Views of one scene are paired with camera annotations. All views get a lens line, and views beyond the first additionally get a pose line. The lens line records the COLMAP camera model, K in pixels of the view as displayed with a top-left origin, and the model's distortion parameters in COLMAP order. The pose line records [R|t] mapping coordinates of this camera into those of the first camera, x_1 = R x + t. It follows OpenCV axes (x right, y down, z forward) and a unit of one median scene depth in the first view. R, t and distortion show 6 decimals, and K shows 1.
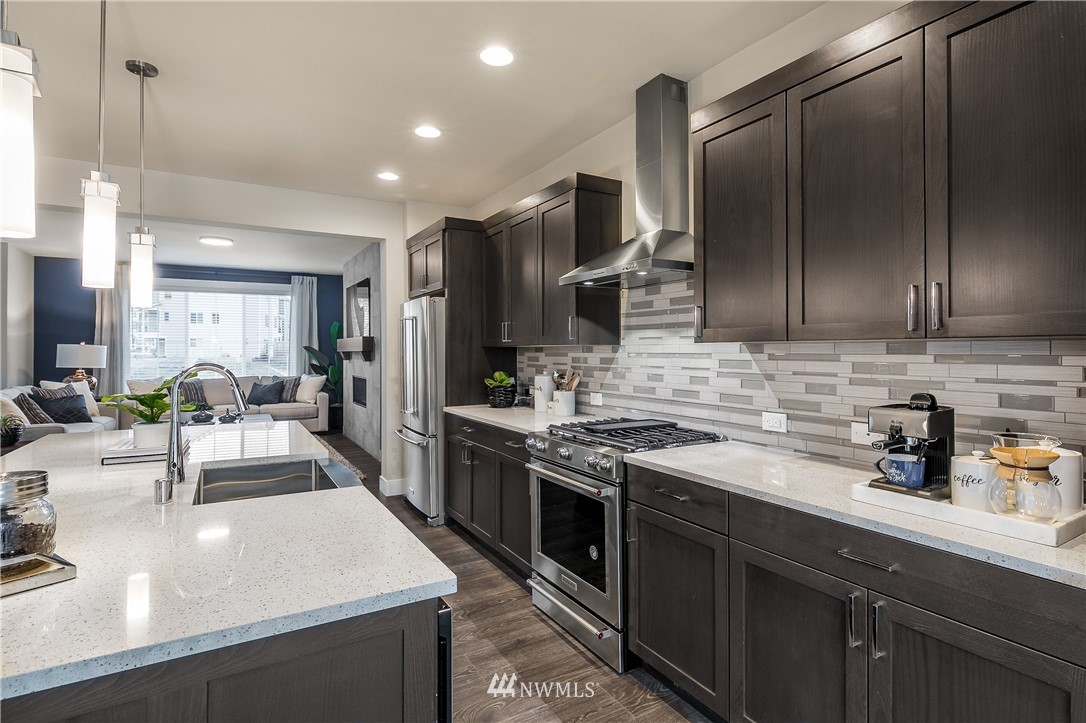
lens RADIAL K [[526.9, 0, 545.7], [0, 526.9, 357.2], [0, 0, 1]] dist [0.012515, -0.000055]
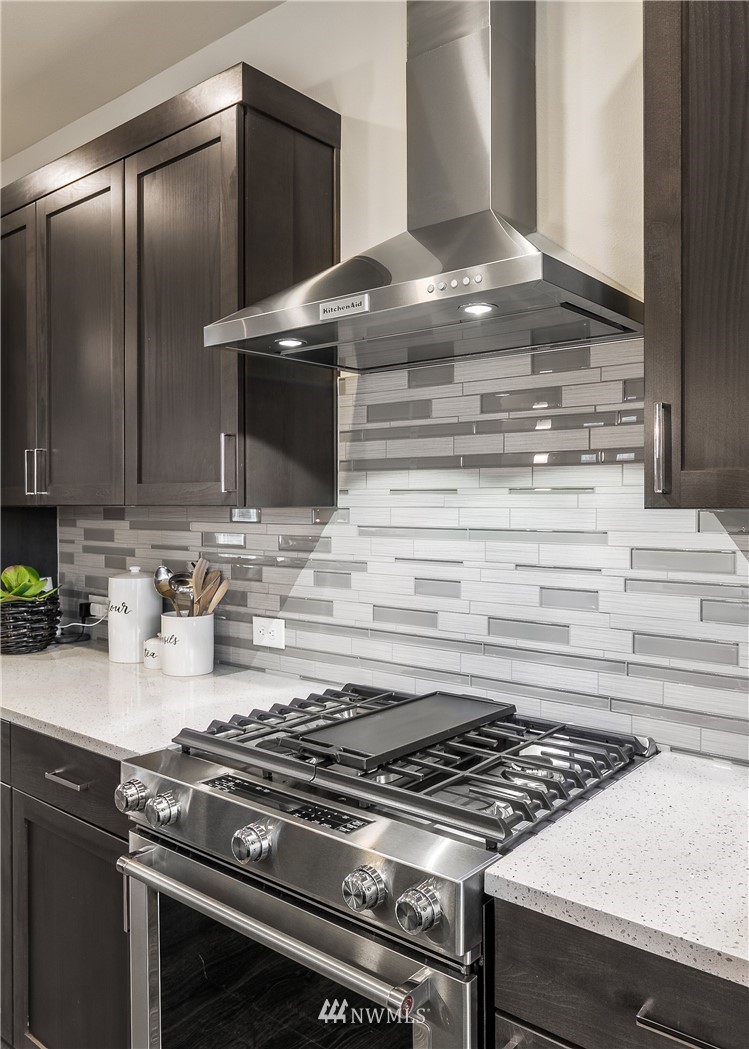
lens RADIAL K [[823.5, 0, 371.2], [0, 823.5, 512.4], [0, 0, 1]] dist [-0.005435, 0.011138]
pose [[0.943608, -0.002532, 0.331056, -0.049359], [0.003668, 0.999989, -0.002808, -0.016378], [-0.331045, 0.003864, 0.943607, 0.375271]]
